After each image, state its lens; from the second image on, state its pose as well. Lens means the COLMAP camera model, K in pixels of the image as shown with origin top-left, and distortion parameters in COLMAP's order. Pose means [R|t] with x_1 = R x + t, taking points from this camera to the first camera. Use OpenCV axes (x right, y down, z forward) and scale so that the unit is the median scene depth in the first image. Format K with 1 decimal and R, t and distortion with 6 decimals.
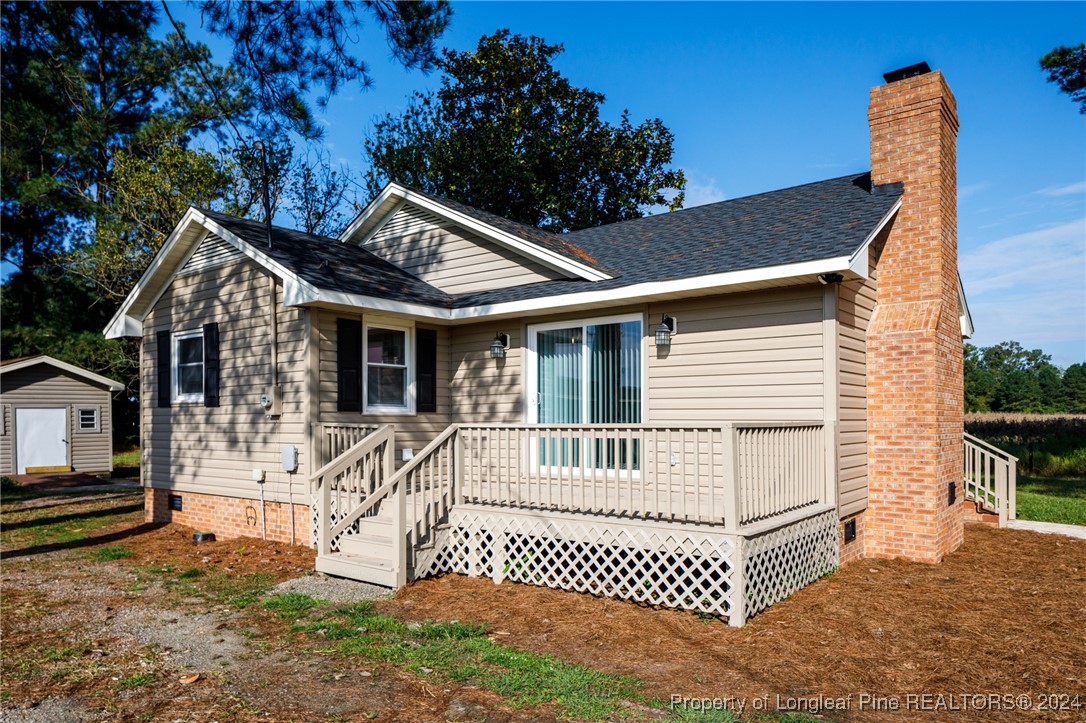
lens RADIAL K [[780.7, 0, 542.7], [0, 780.7, 424.8], [0, 0, 1]] dist [0.000900, -0.001719]
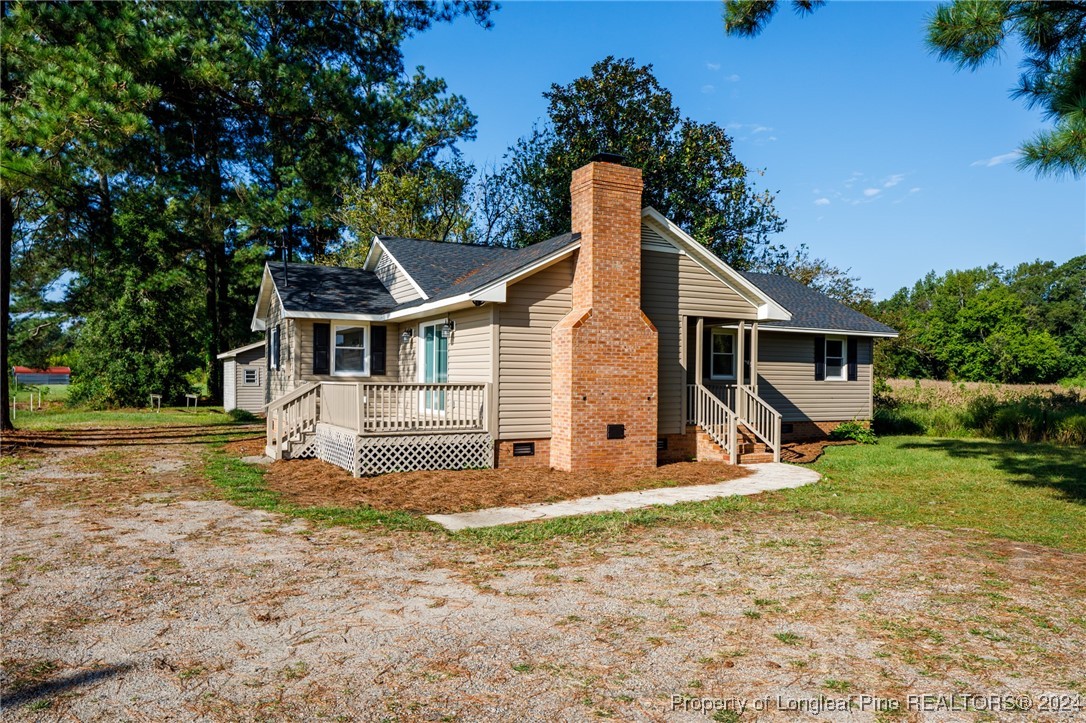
lens RADIAL K [[780.7, 0, 542.7], [0, 780.7, 424.8], [0, 0, 1]] dist [0.000900, -0.001719]
pose [[0.916155, 0.033519, -0.399420, 0.861027], [-0.011921, 0.998335, 0.056435, -0.008046], [0.400647, -0.046942, 0.915029, -0.413508]]
